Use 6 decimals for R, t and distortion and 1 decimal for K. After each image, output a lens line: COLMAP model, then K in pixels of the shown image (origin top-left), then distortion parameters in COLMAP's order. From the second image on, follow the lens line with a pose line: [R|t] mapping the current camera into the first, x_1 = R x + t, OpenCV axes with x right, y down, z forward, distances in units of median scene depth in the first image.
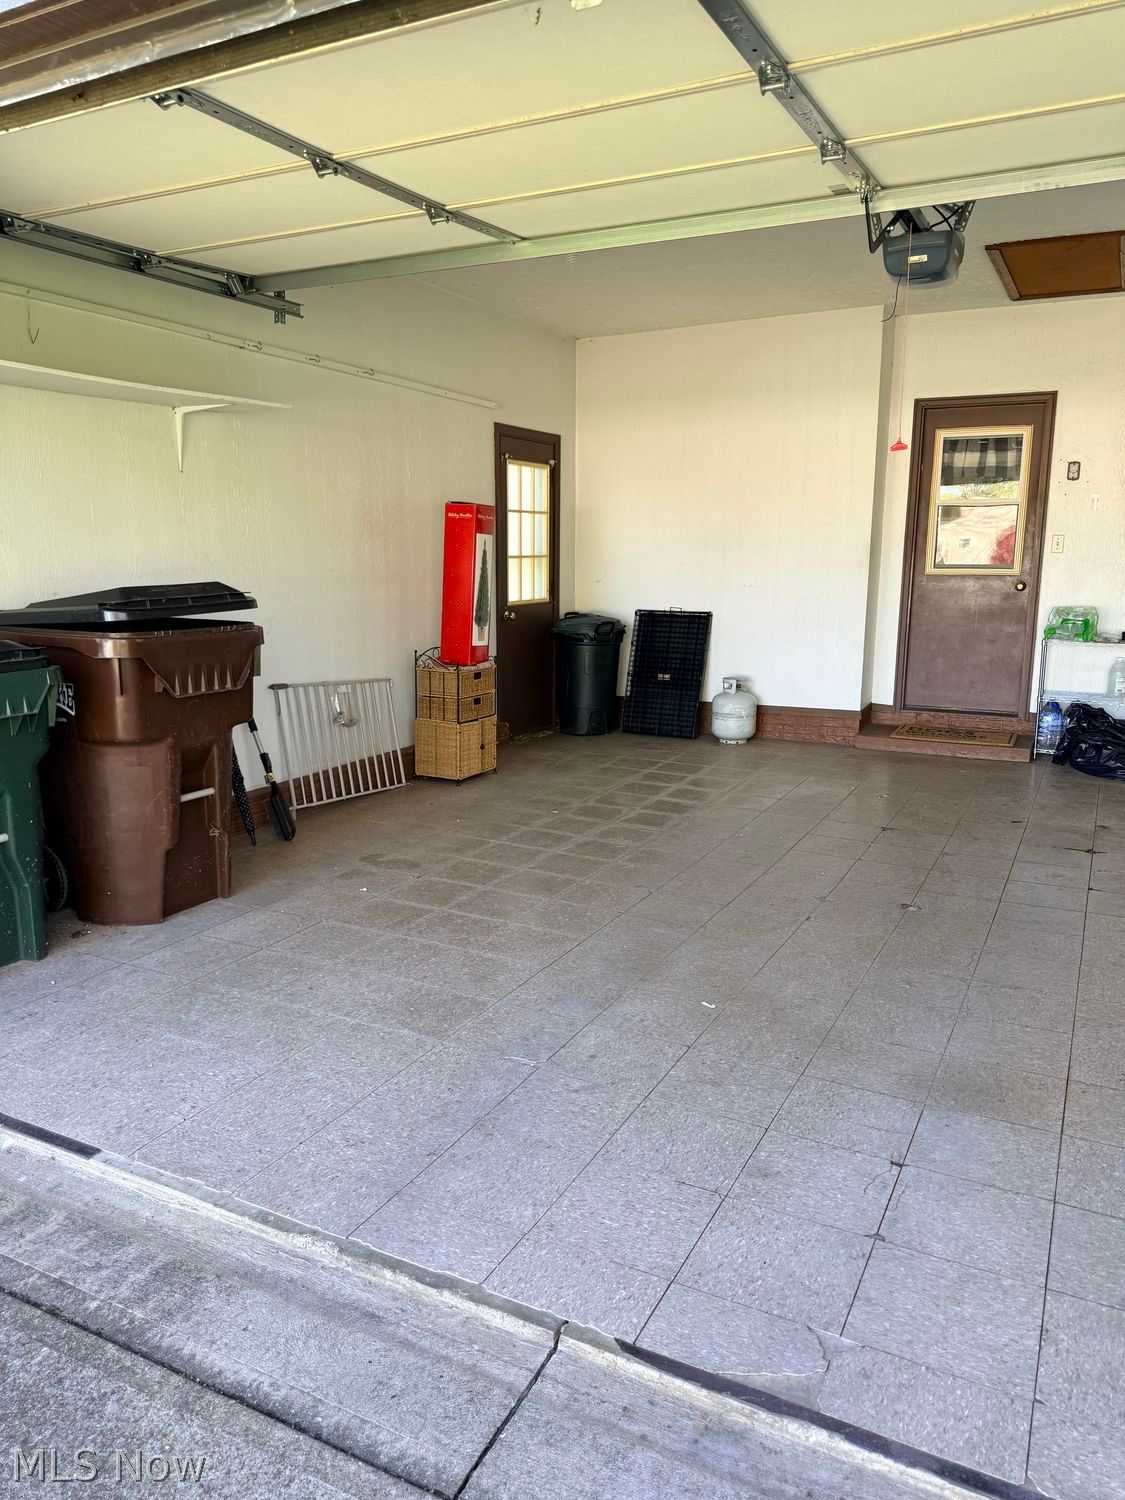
lens RADIAL K [[1048.1, 0, 562.5], [0, 1048.1, 750.0], [0, 0, 1]] dist [0.151086, -0.268261]
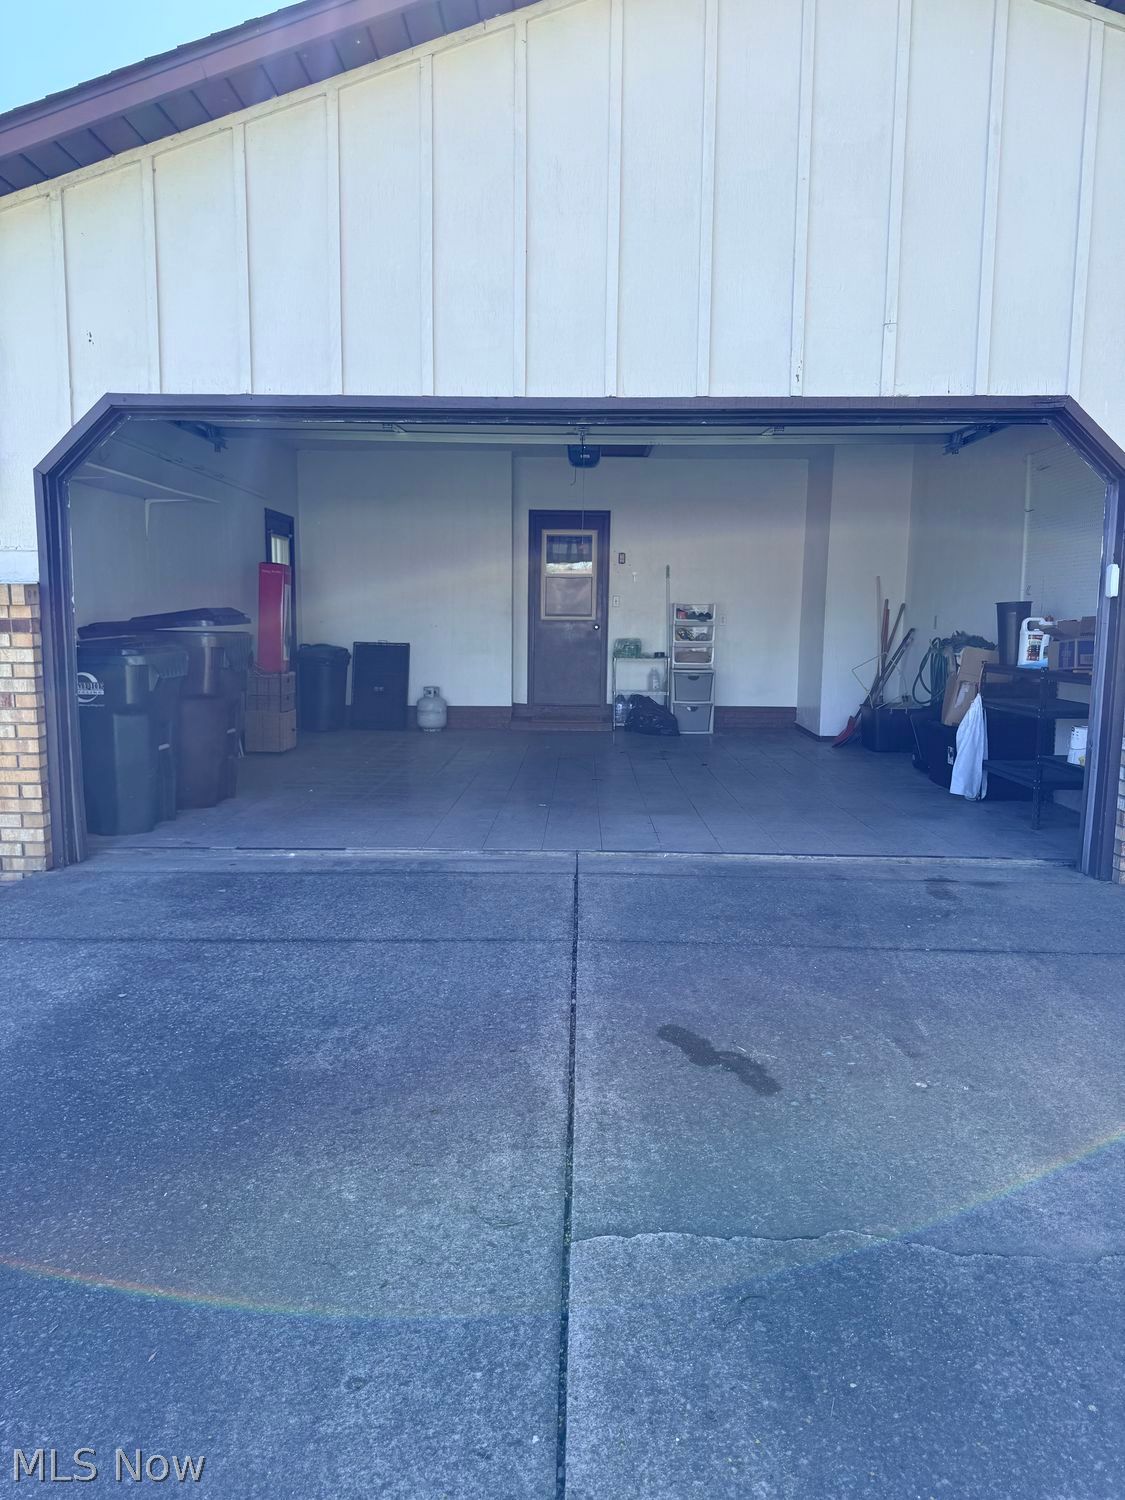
lens RADIAL K [[1048.1, 0, 562.5], [0, 1048.1, 750.0], [0, 0, 1]] dist [0.151086, -0.268261]
pose [[0.898206, -0.048824, 0.436854, -0.325547], [0.075932, 0.996106, -0.044793, 0.101313], [-0.432966, 0.073404, 0.898416, -0.402687]]
